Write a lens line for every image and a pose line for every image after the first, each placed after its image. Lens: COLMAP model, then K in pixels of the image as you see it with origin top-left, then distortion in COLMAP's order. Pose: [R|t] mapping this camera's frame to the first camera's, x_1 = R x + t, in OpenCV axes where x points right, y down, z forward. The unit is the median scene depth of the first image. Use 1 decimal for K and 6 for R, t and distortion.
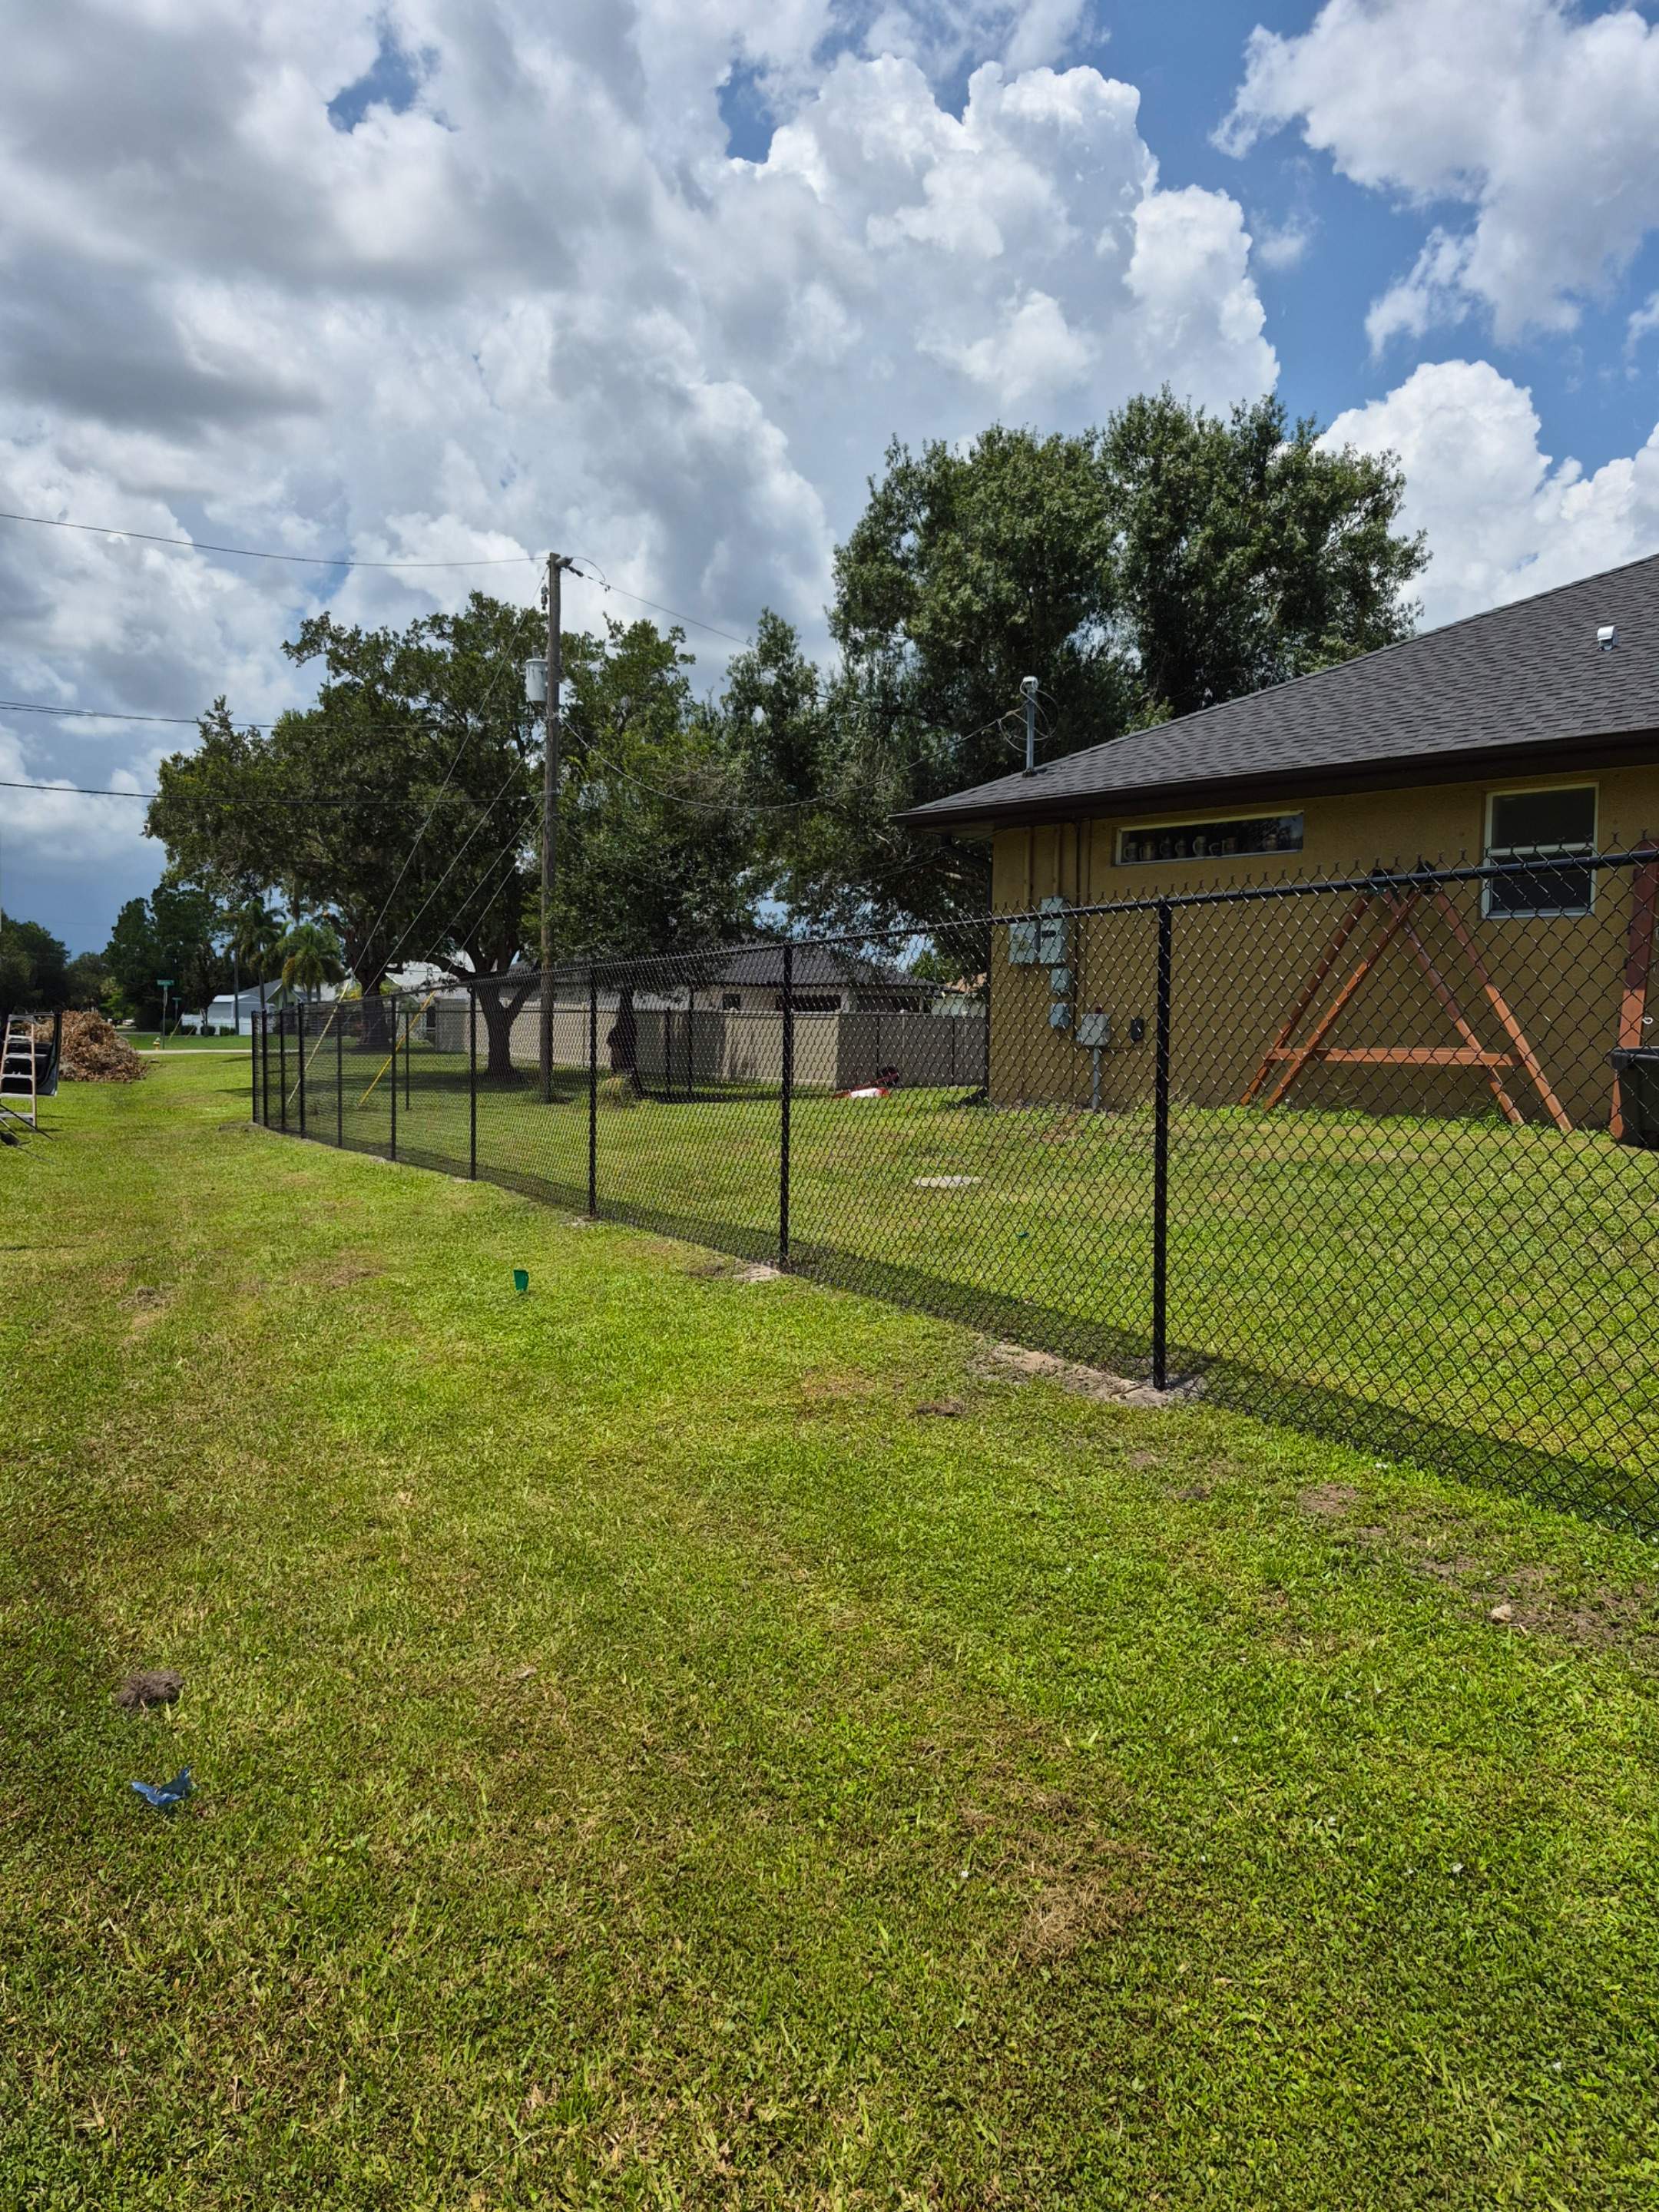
lens RADIAL K [[1588.2, 0, 812.4], [0, 1588.2, 1088.0], [0, 0, 1]] dist [0.117353, -0.160436]
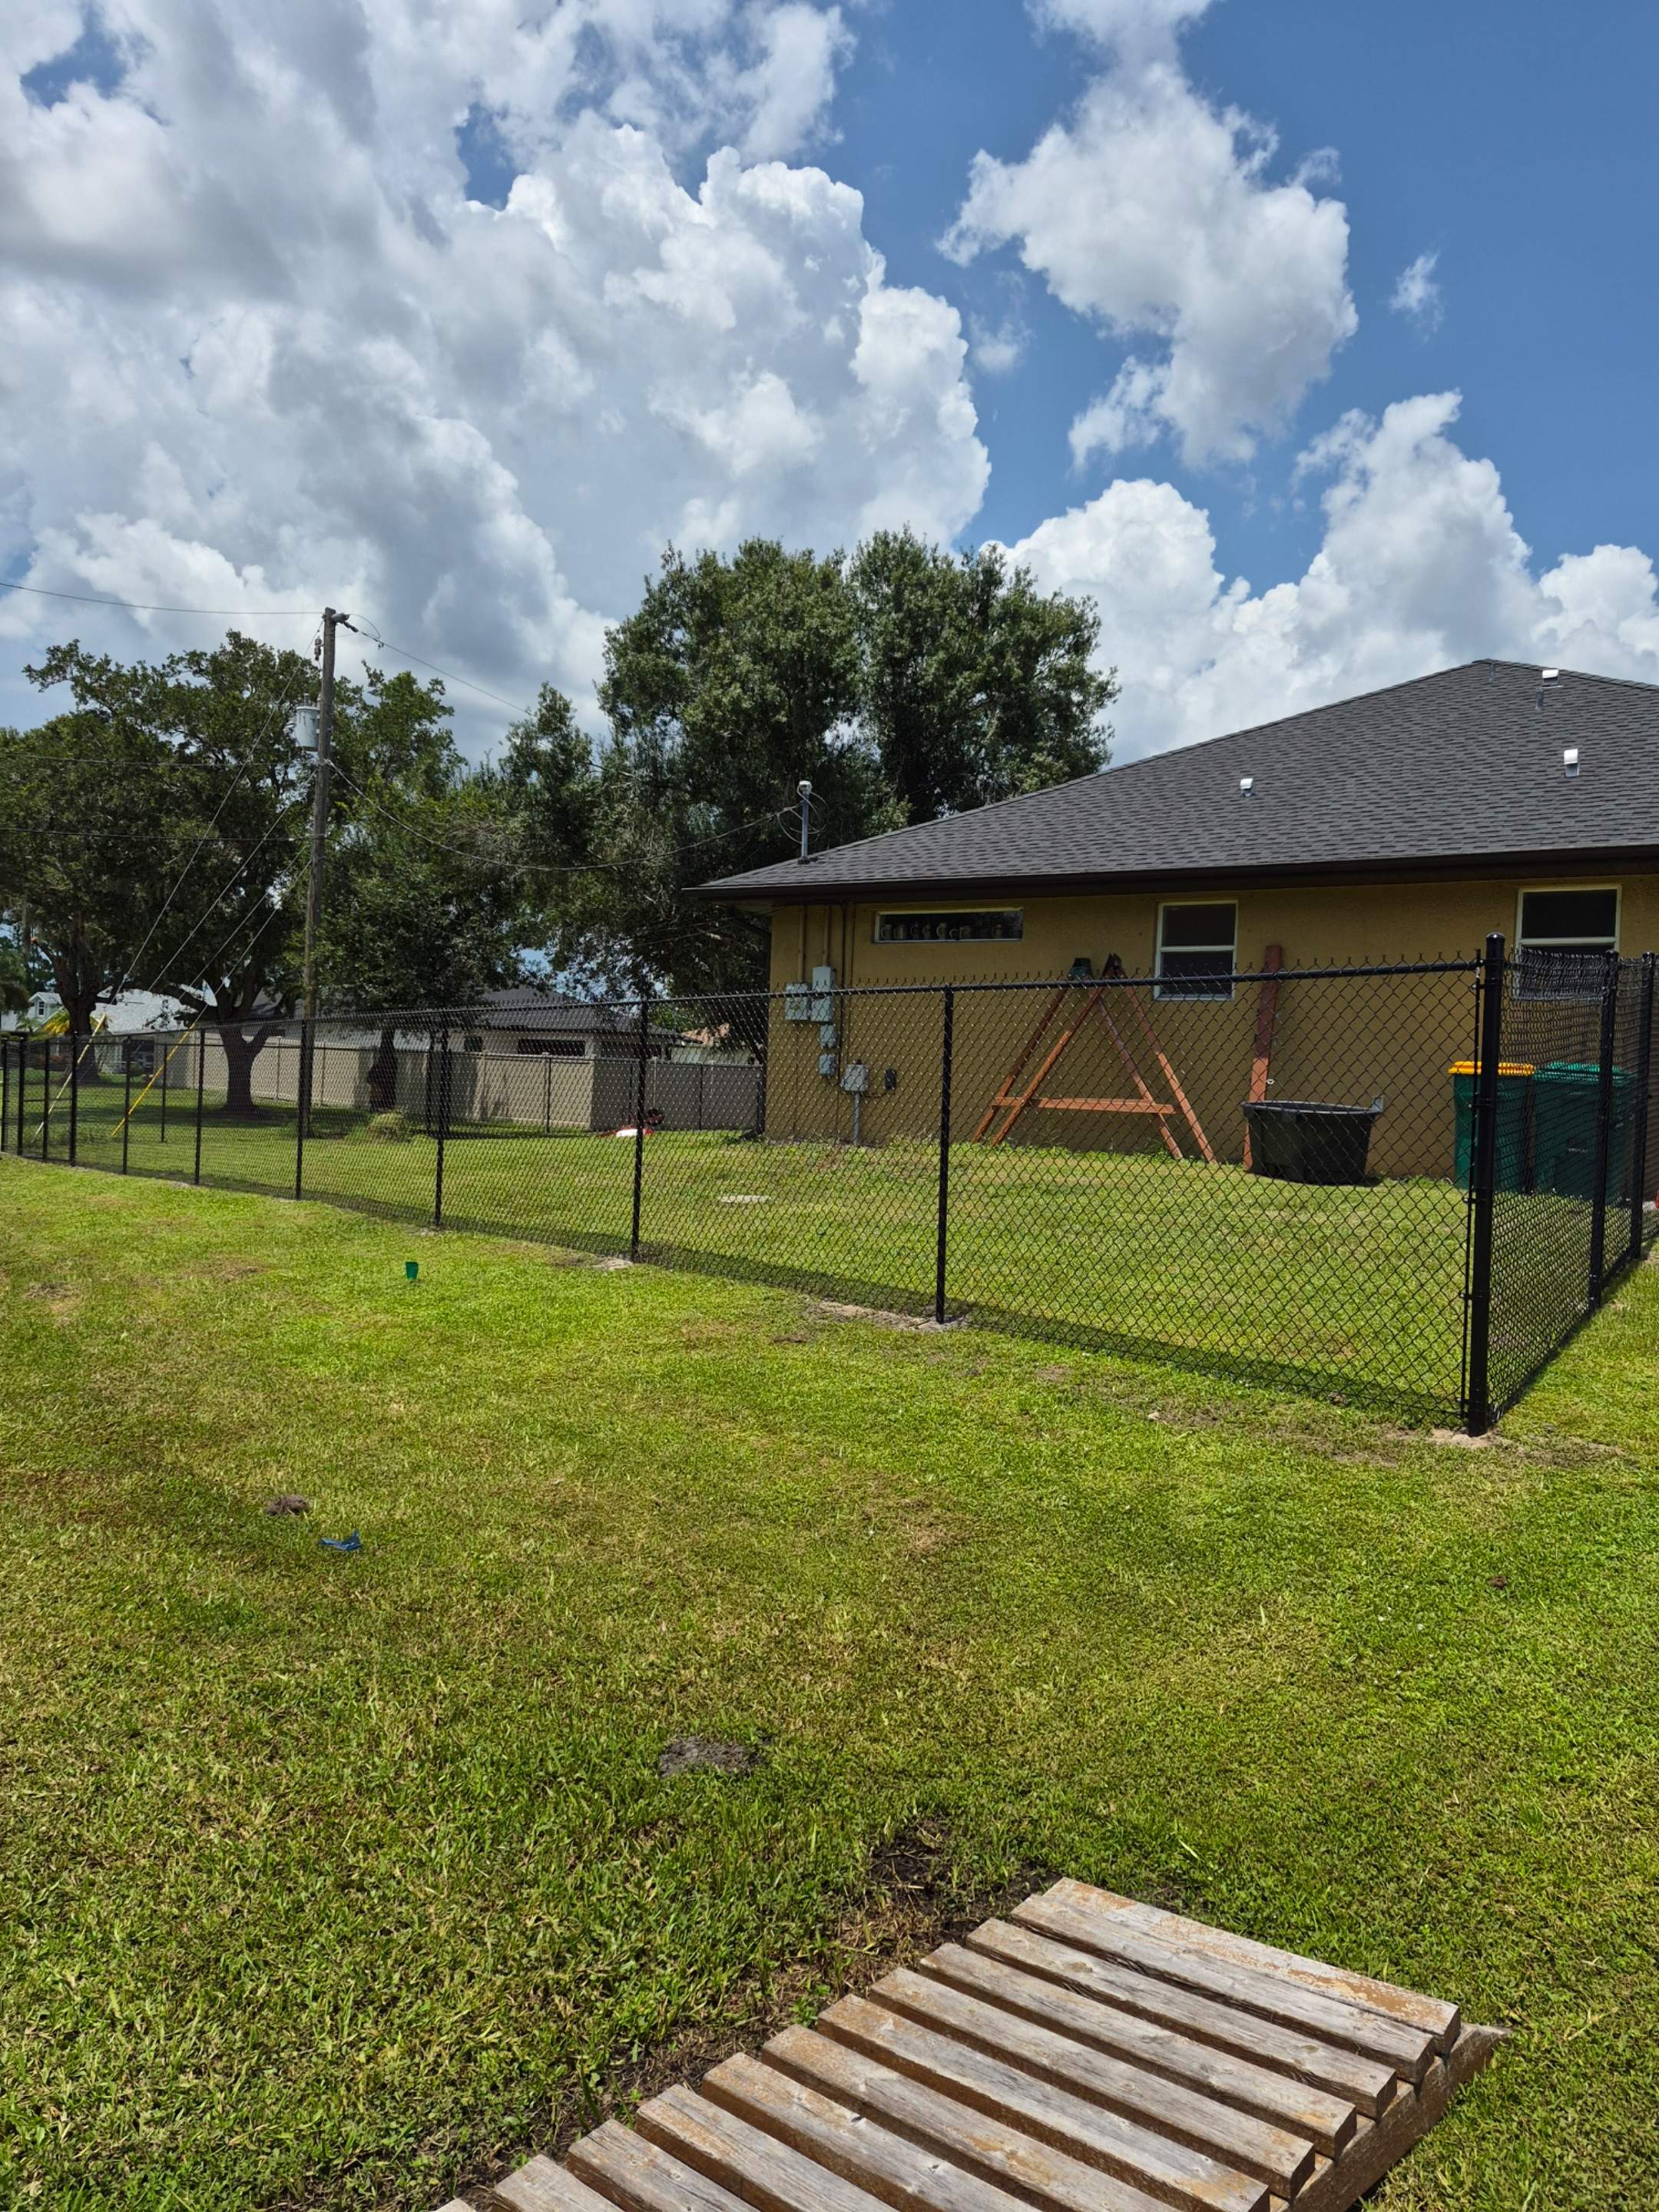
lens RADIAL K [[1629.3, 0, 861.7], [0, 1629.3, 1052.3], [0, 0, 1]] dist [0.215717, -0.248318]
pose [[0.977268, 0.029540, 0.209939, -0.042546], [-0.018432, 0.998334, -0.054676, 0.006281], [-0.211204, 0.049564, 0.976185, -0.110823]]
